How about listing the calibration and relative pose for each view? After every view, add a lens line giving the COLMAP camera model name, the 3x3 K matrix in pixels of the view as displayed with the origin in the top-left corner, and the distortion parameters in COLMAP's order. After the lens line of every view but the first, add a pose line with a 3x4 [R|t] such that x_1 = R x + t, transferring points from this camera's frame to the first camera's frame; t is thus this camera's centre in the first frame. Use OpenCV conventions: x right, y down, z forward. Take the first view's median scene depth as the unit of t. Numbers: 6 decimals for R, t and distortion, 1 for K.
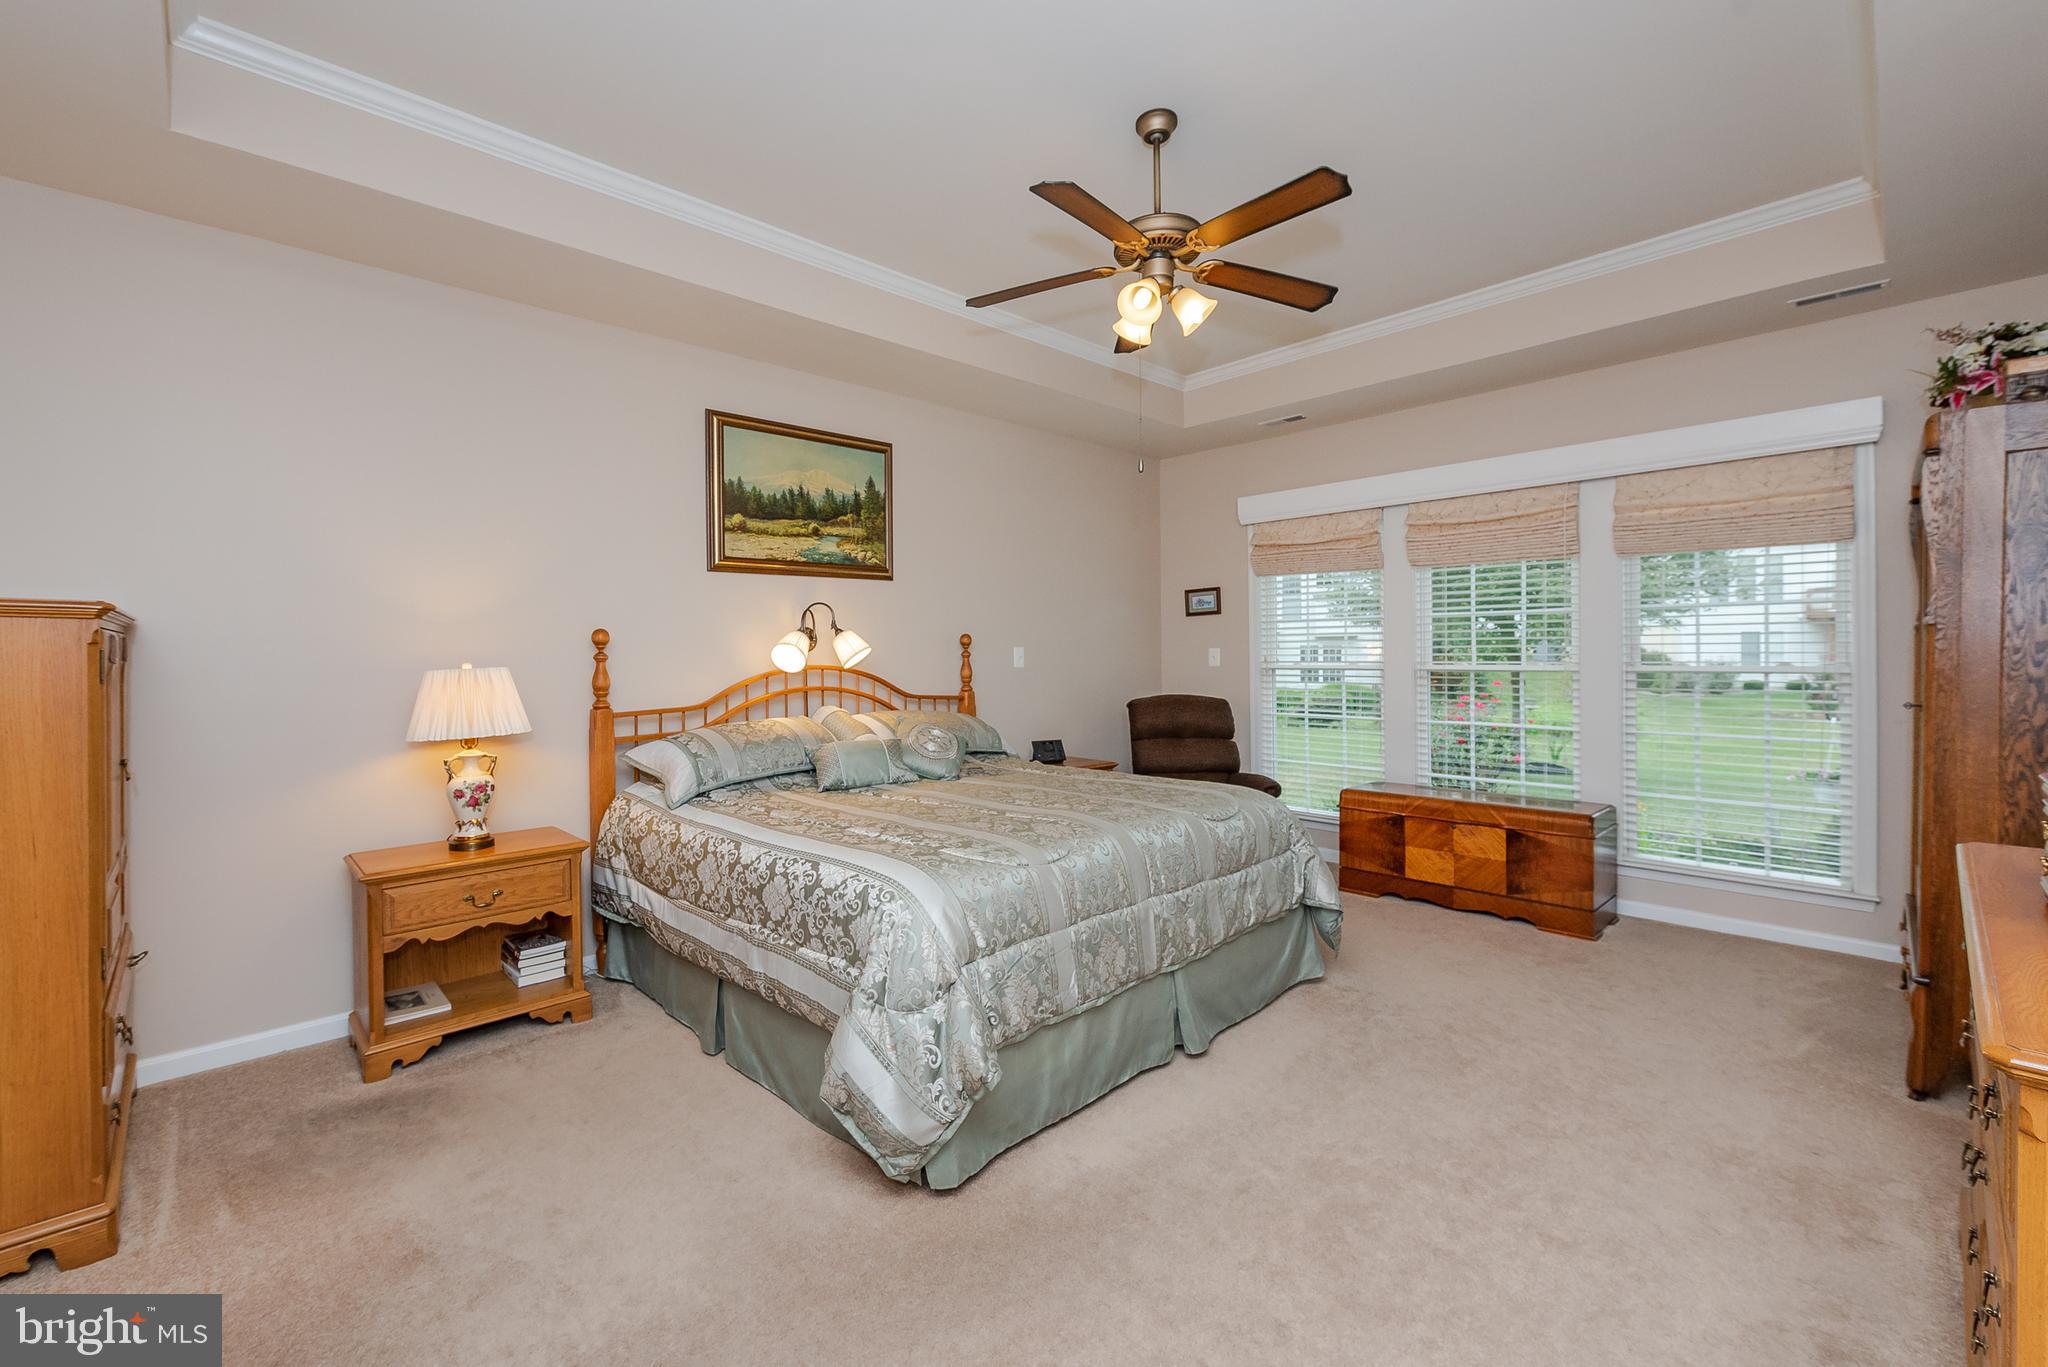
lens RADIAL K [[821.6, 0, 1018.5], [0, 821.6, 688.8], [0, 0, 1]] dist [-0.003191, -0.000224]
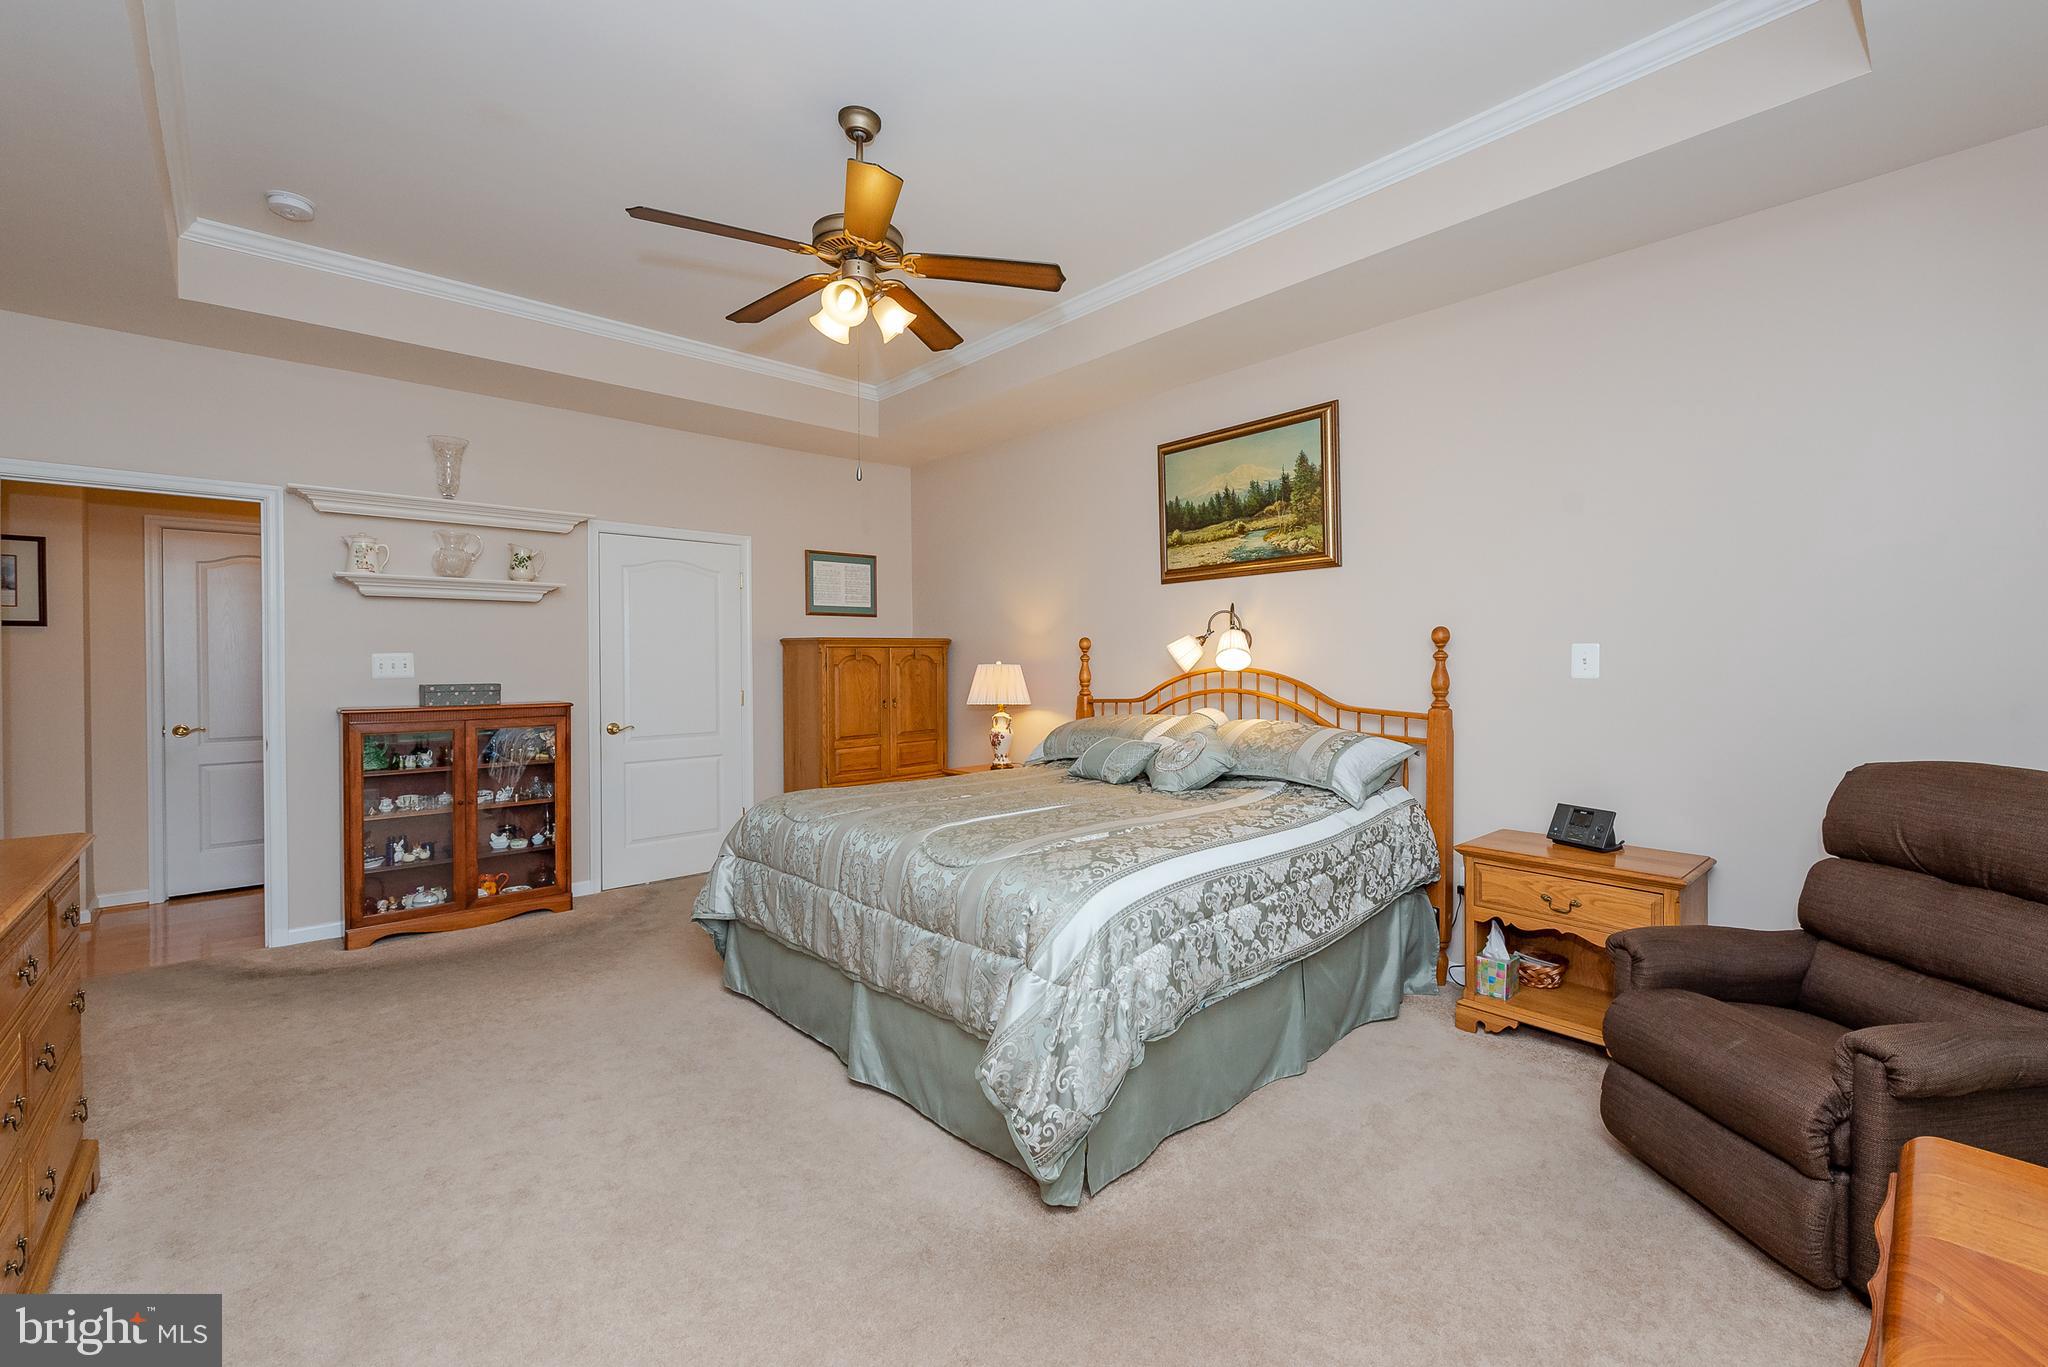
lens RADIAL K [[851.4, 0, 1023.4], [0, 851.4, 672.7], [0, 0, 1]] dist [0.000111, -0.000024]
pose [[-0.007697, 0.023741, -0.999689, 0.740251], [-0.034783, 0.999107, 0.023995, -0.036833], [0.999365, 0.034956, -0.006864, 0.733777]]
